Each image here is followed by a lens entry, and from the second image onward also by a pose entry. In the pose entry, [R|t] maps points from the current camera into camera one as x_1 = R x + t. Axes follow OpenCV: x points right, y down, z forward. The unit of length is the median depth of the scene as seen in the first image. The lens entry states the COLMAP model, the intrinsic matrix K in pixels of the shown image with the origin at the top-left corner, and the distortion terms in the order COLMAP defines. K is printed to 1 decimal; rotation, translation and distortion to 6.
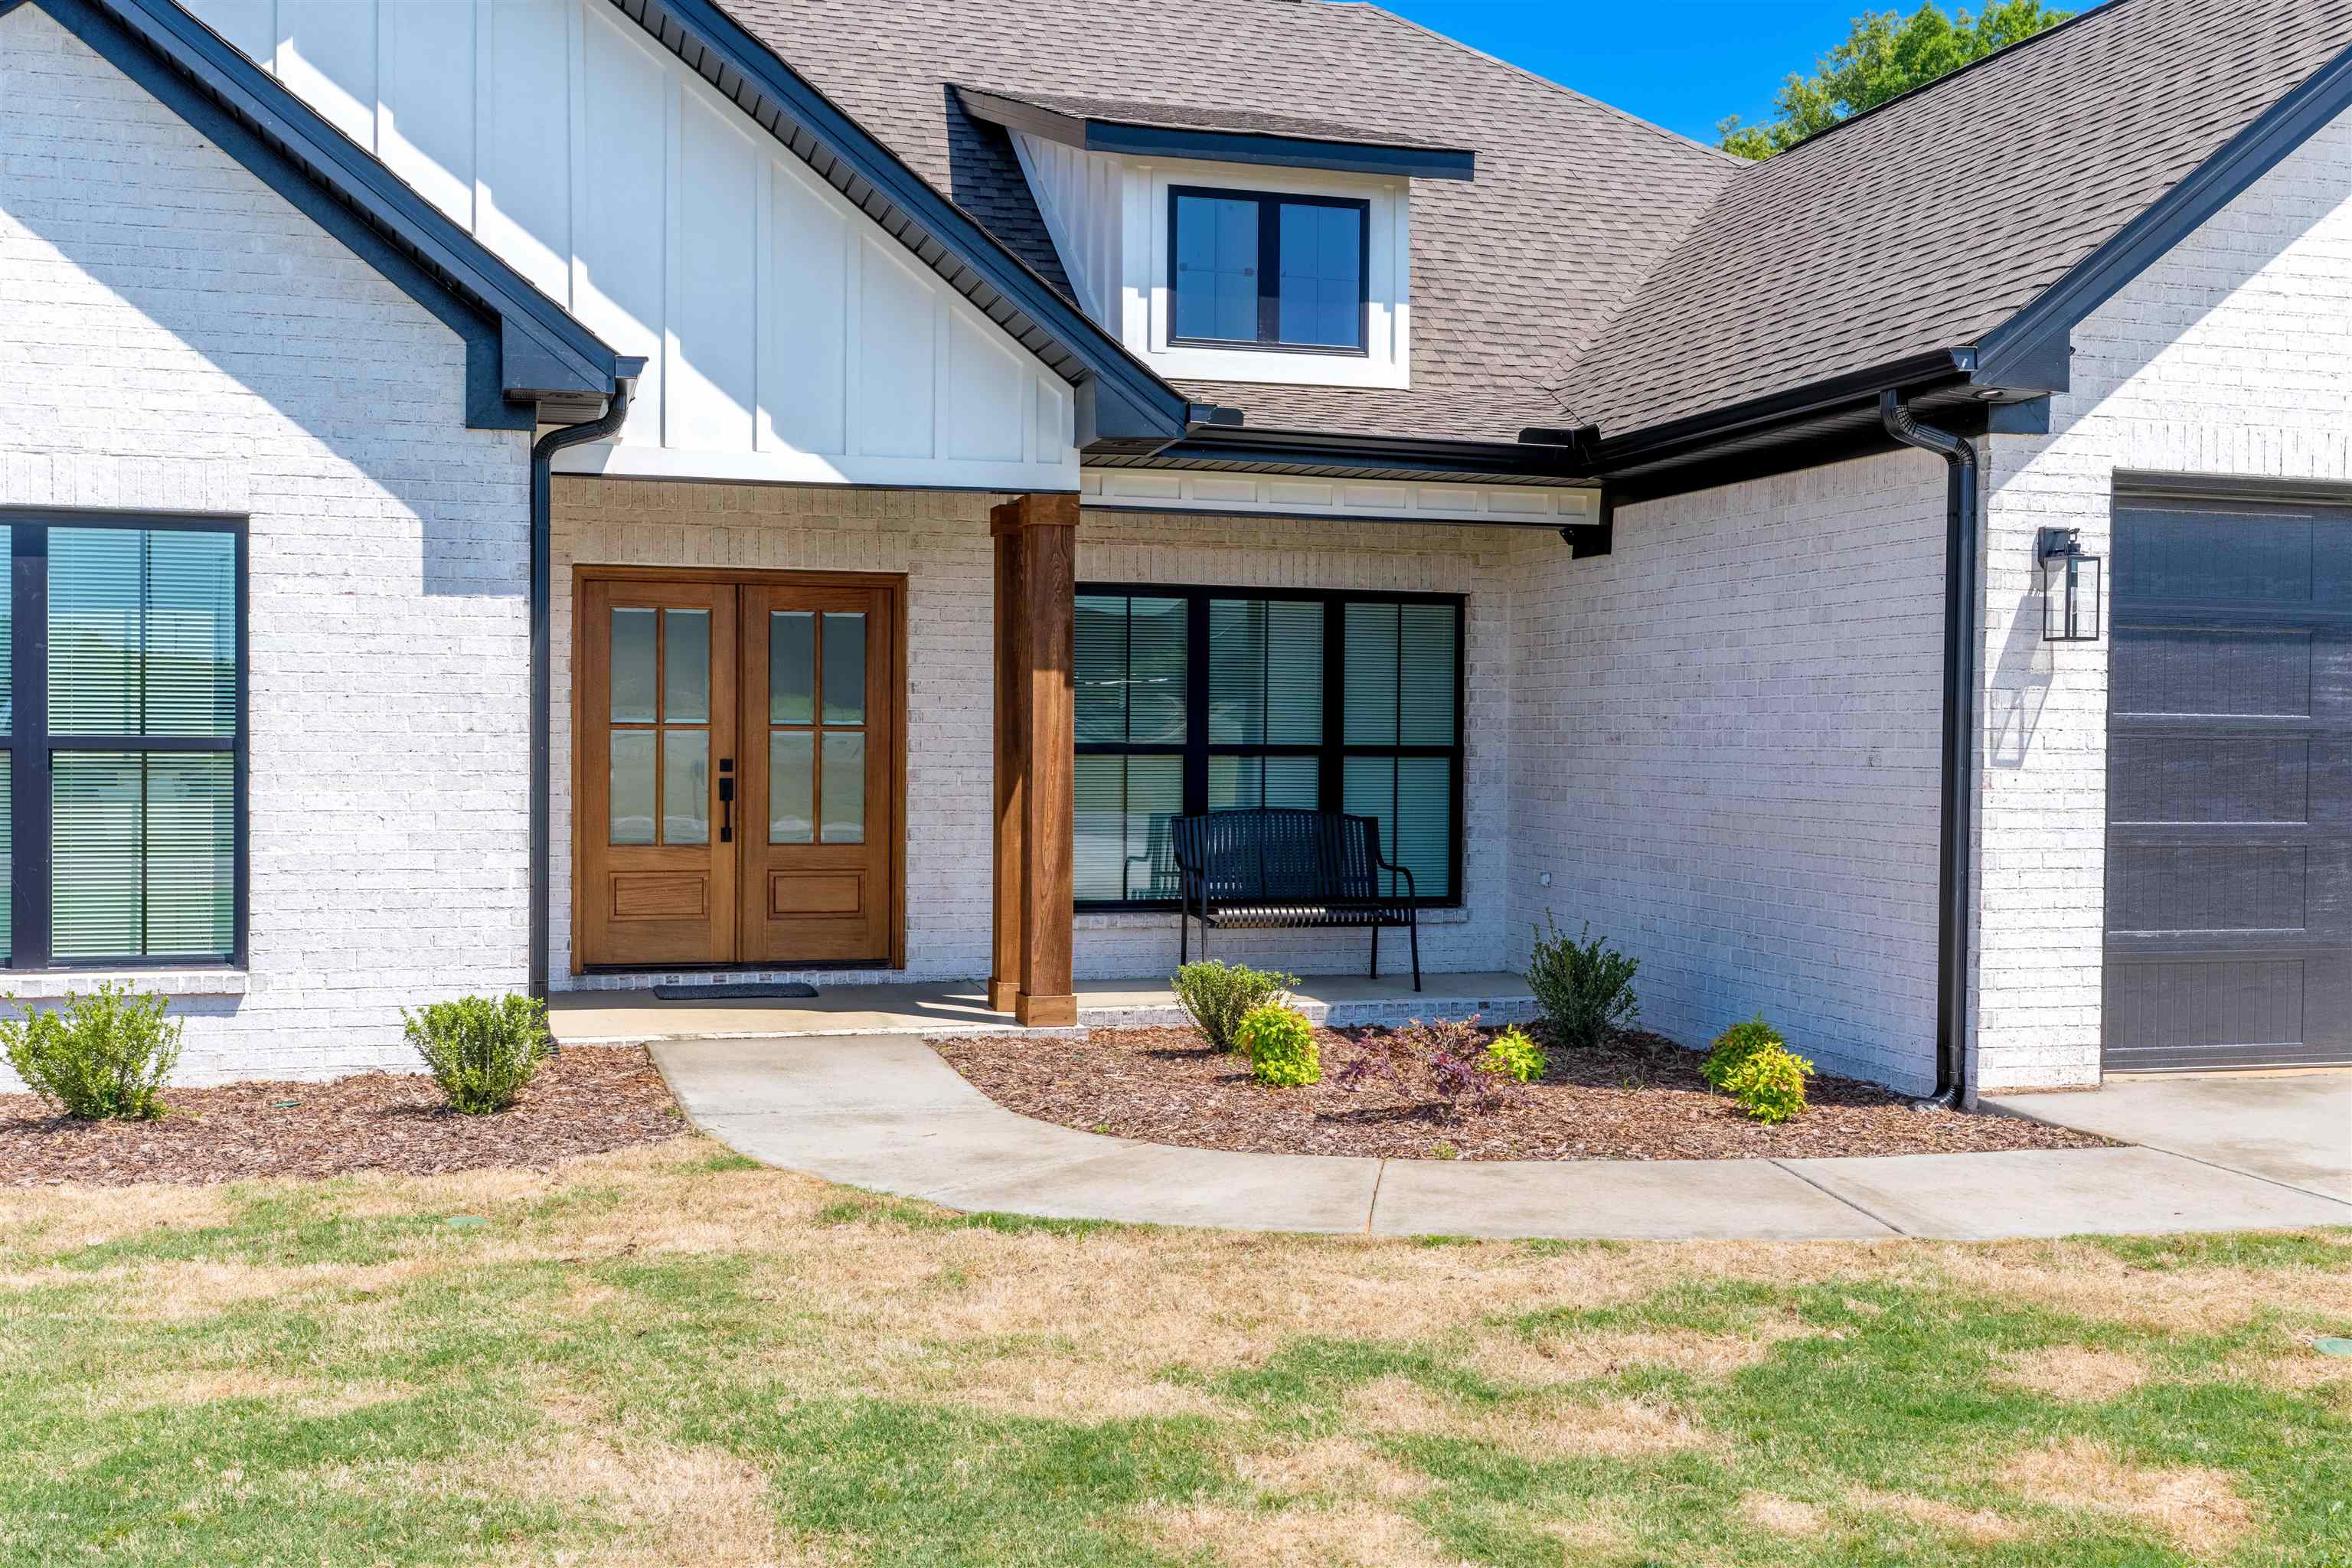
lens RADIAL K [[2317.4, 0, 1173.4], [0, 2317.4, 783.5], [0, 0, 1]] dist [0.003432, 0.000000]
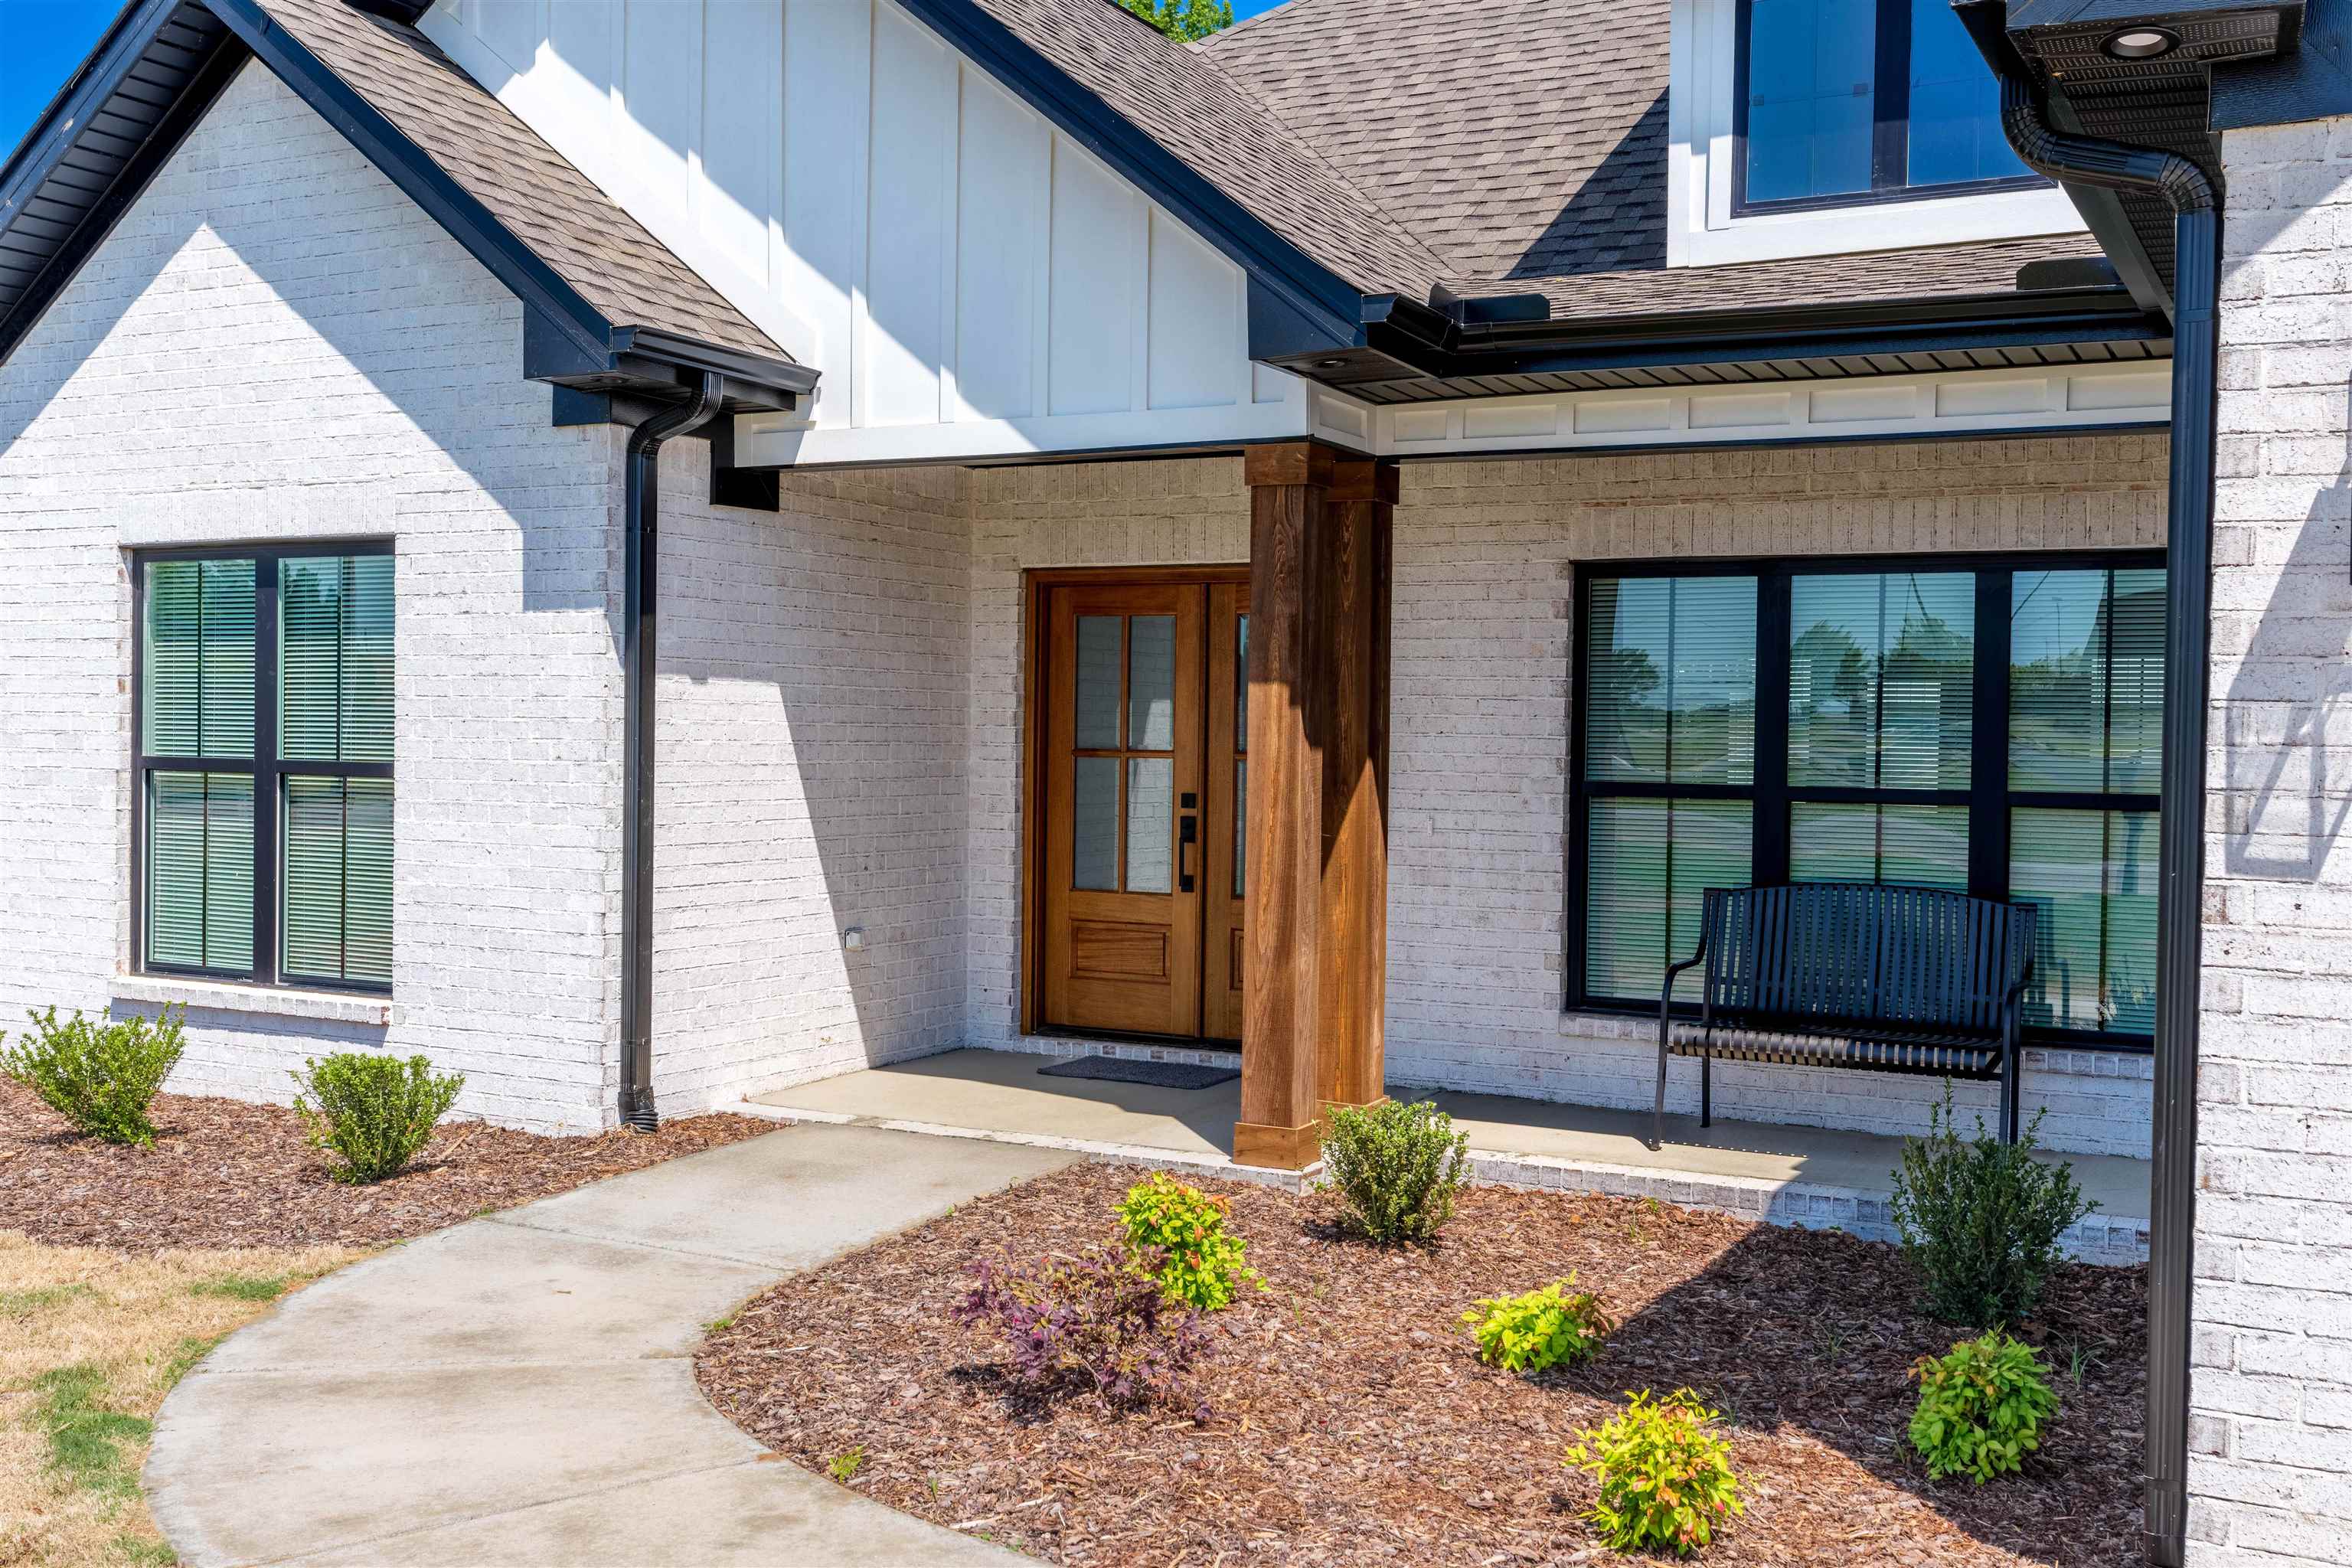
lens RADIAL K [[2317.4, 0, 1170.8], [0, 2317.4, 784.1], [0, 0, 1]] dist [0.003432, 0.000000]
pose [[0.711321, 0.017940, -0.702639, 0.506544], [-0.022752, 0.999738, 0.002492, -0.020473], [0.702499, 0.014214, 0.711543, 0.520190]]
